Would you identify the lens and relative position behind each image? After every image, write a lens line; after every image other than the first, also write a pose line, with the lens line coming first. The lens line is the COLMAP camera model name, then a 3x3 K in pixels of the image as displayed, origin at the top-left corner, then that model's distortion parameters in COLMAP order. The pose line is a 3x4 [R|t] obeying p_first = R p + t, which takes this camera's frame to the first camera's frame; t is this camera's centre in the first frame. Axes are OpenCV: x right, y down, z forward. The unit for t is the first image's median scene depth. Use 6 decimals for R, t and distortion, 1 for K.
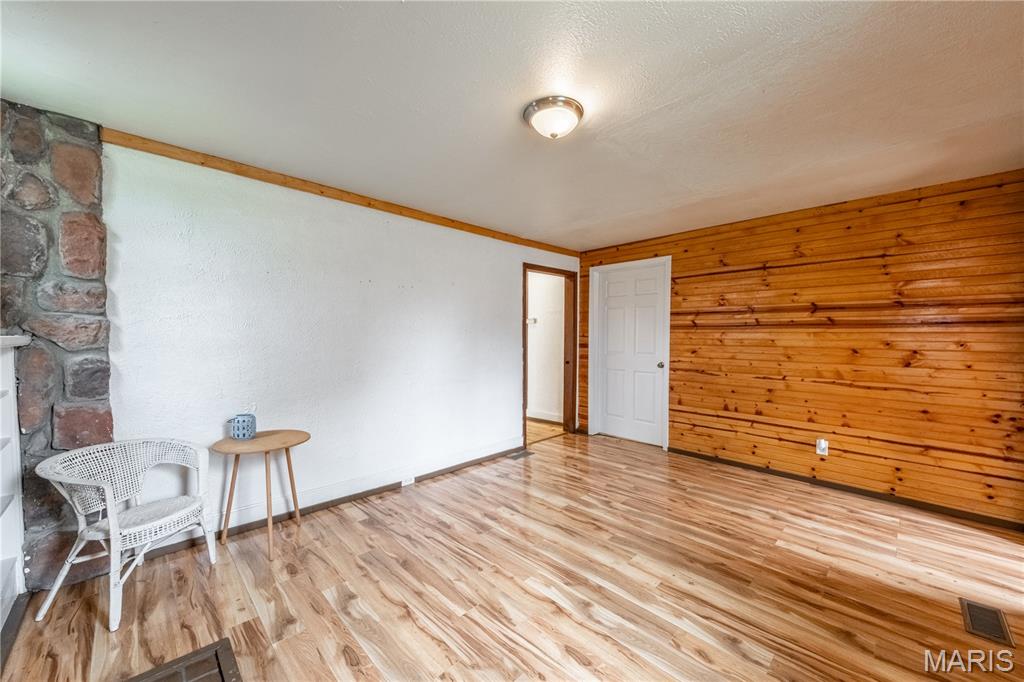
lens RADIAL K [[387.4, 0, 515.3], [0, 387.4, 345.0], [0, 0, 1]] dist [0.007866, -0.000194]
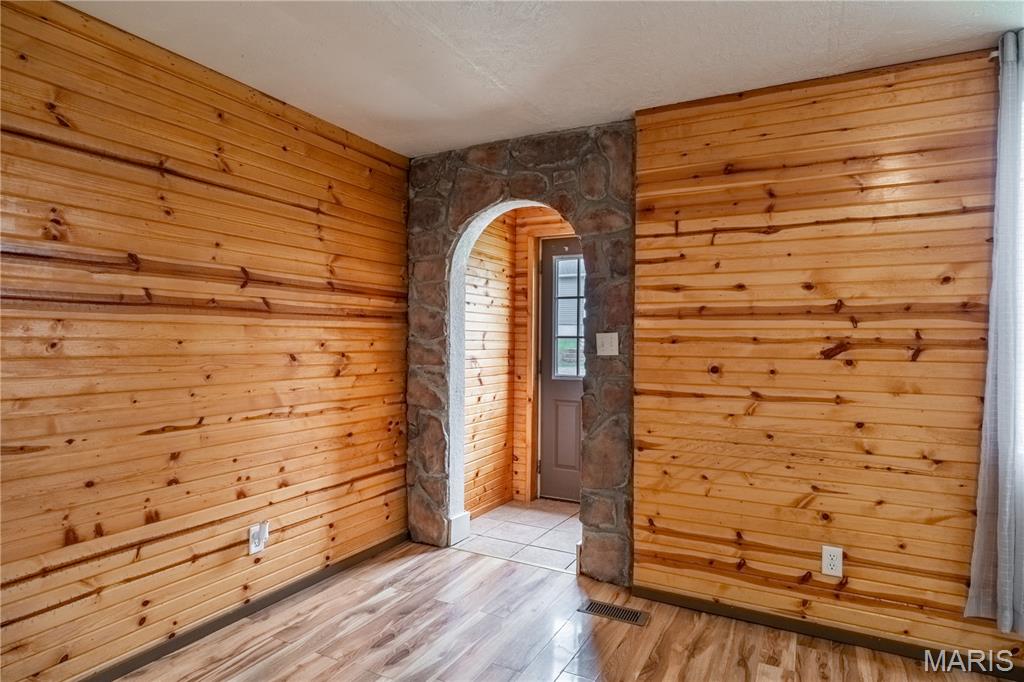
lens RADIAL K [[581.5, 0, 511.6], [0, 581.5, 333.1], [0, 0, 1]] dist [-0.001995, -0.000740]
pose [[-0.313499, 0.000746, 0.949588, -0.084635], [0.013609, 0.999901, 0.003707, -0.019236], [-0.949491, 0.014085, -0.313478, 0.904789]]
